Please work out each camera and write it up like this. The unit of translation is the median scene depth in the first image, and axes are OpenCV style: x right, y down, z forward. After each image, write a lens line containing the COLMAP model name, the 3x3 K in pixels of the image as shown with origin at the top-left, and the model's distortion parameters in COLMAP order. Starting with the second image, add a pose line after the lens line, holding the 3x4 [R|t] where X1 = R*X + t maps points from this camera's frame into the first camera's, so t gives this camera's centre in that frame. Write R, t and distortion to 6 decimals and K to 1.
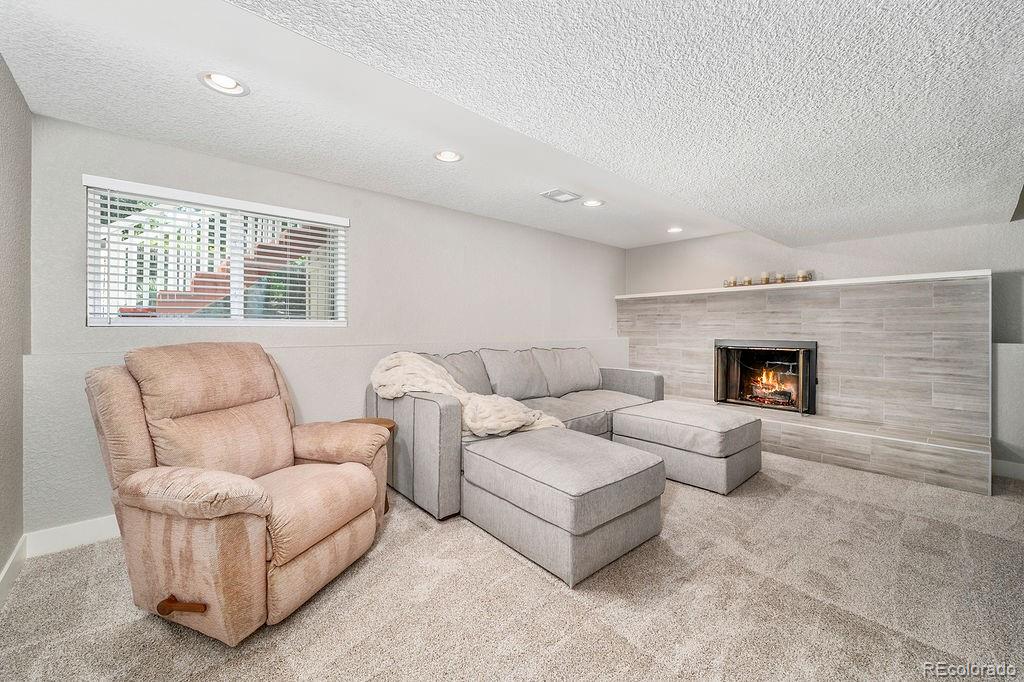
lens RADIAL K [[407.7, 0, 511.5], [0, 407.7, 337.3], [0, 0, 1]] dist [0.000894, -0.000025]
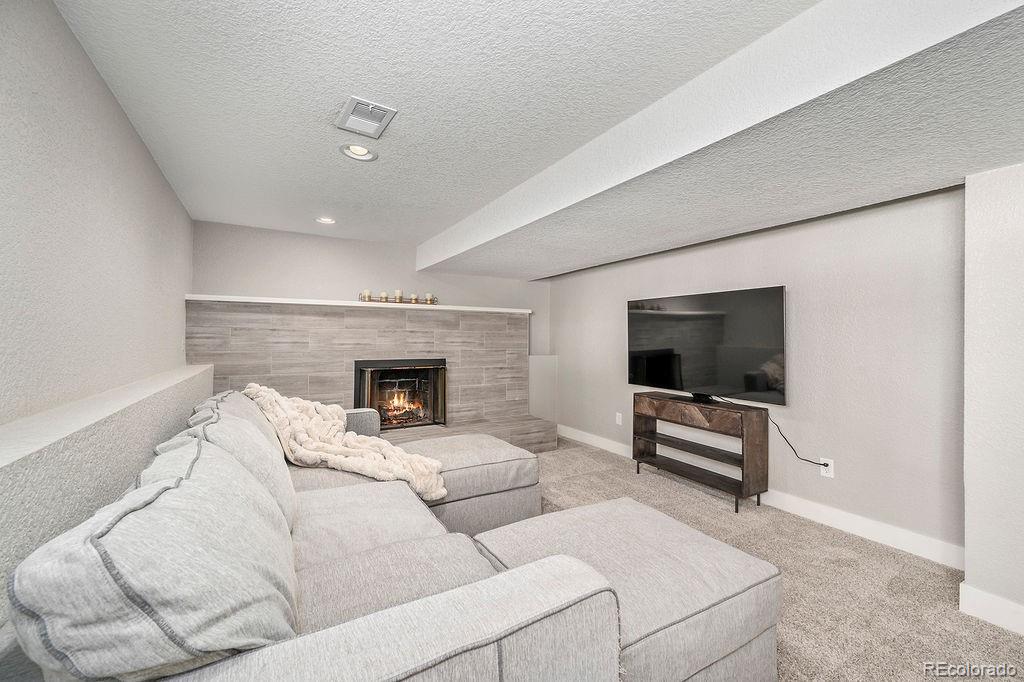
lens RADIAL K [[407.7, 0, 511.3], [0, 407.7, 334.7], [0, 0, 1]] dist [0.000894, -0.000025]
pose [[0.186114, 0.012060, 0.982454, -0.309843], [0.020303, 0.999664, -0.016118, -0.032037], [-0.982318, 0.022947, 0.185807, 0.568969]]
